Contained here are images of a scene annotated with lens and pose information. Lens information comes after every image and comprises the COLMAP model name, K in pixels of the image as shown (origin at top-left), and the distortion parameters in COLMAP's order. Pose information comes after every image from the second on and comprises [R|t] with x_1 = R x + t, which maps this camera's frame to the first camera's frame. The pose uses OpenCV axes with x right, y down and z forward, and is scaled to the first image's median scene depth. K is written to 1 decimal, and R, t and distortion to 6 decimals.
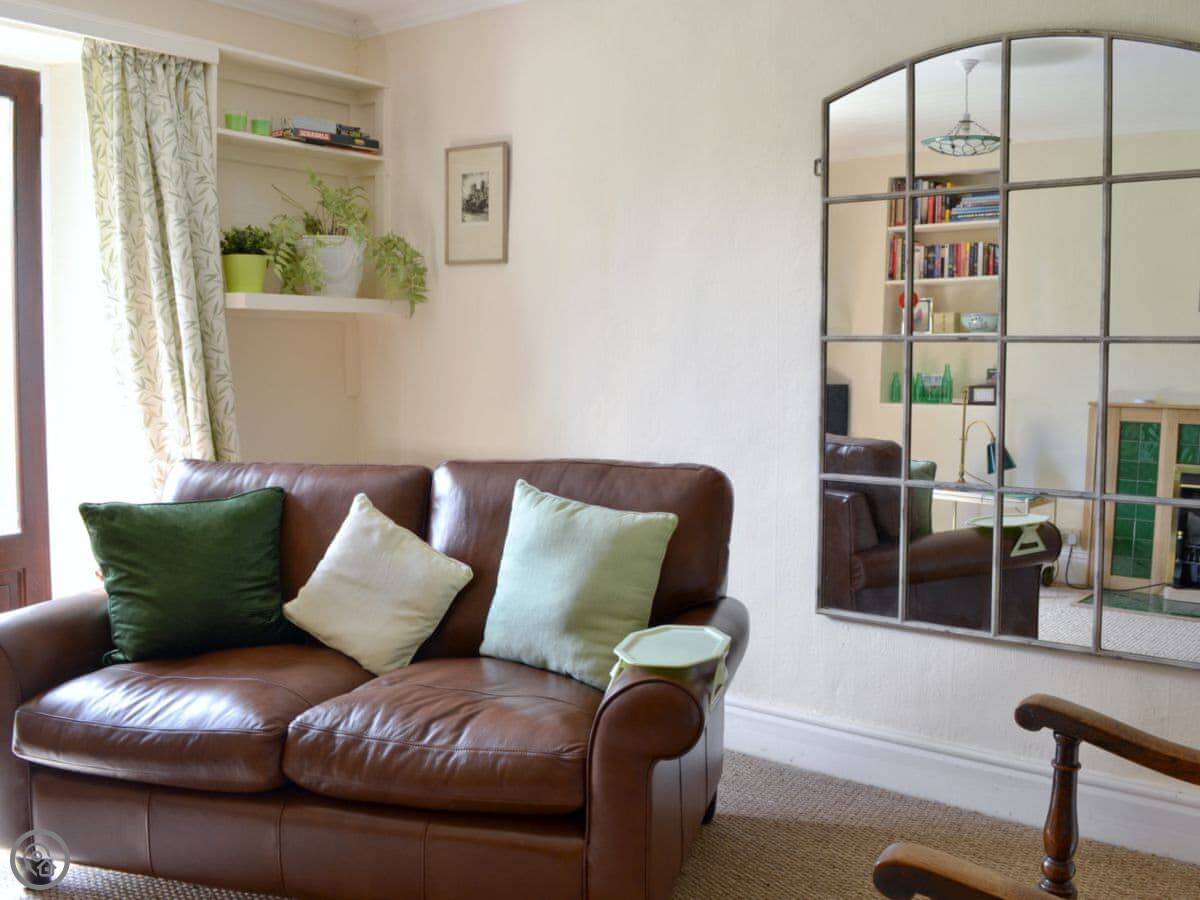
lens RADIAL K [[1089.0, 0, 599.5], [0, 1089.0, 392.0], [0, 0, 1]] dist [-0.082444, 0.009532]
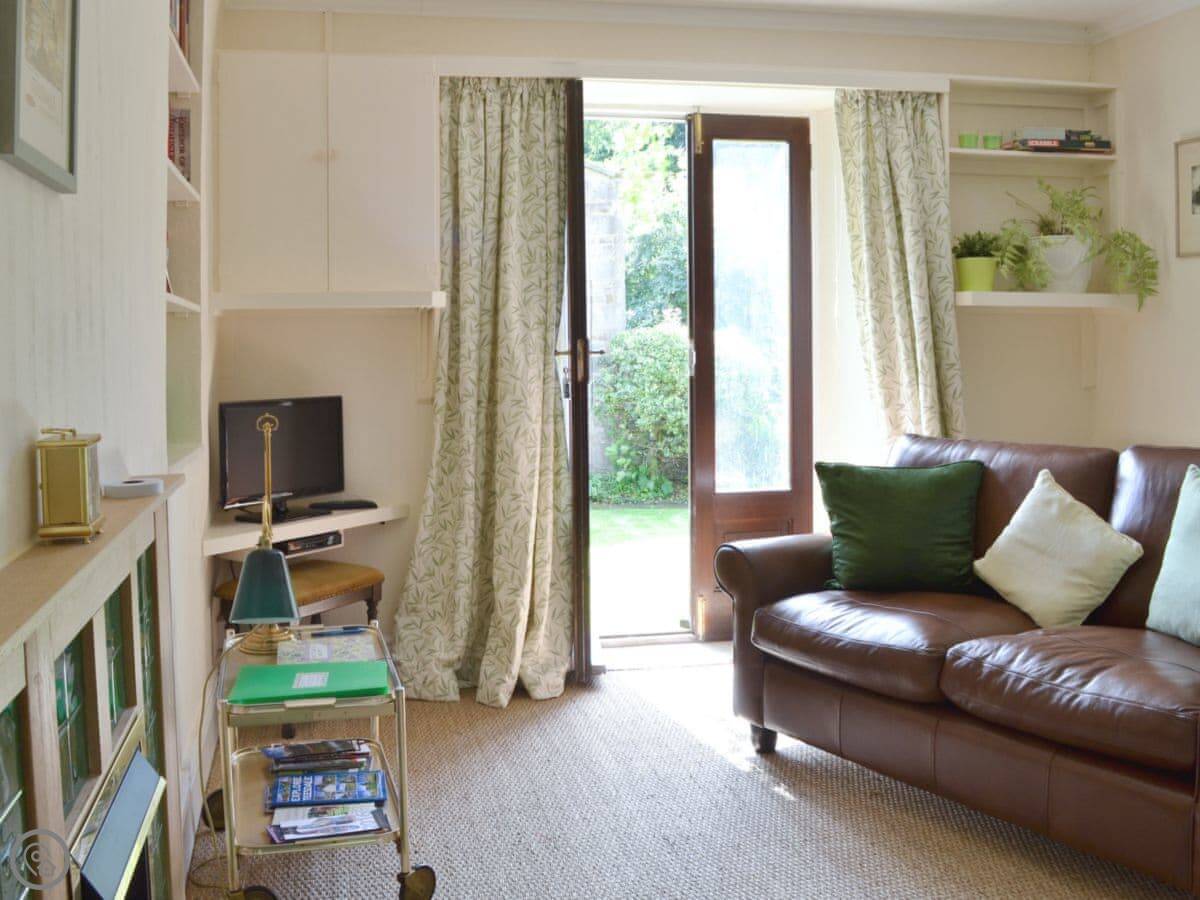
lens RADIAL K [[1116.1, 0, 595.6], [0, 1116.1, 363.2], [0, 0, 1]] dist [-0.066466, 0.009275]
pose [[0.744382, 0.008137, -0.667705, 0.162739], [-0.024448, 0.999587, -0.015074, 0.010730], [0.667307, 0.027545, 0.744274, -0.131973]]
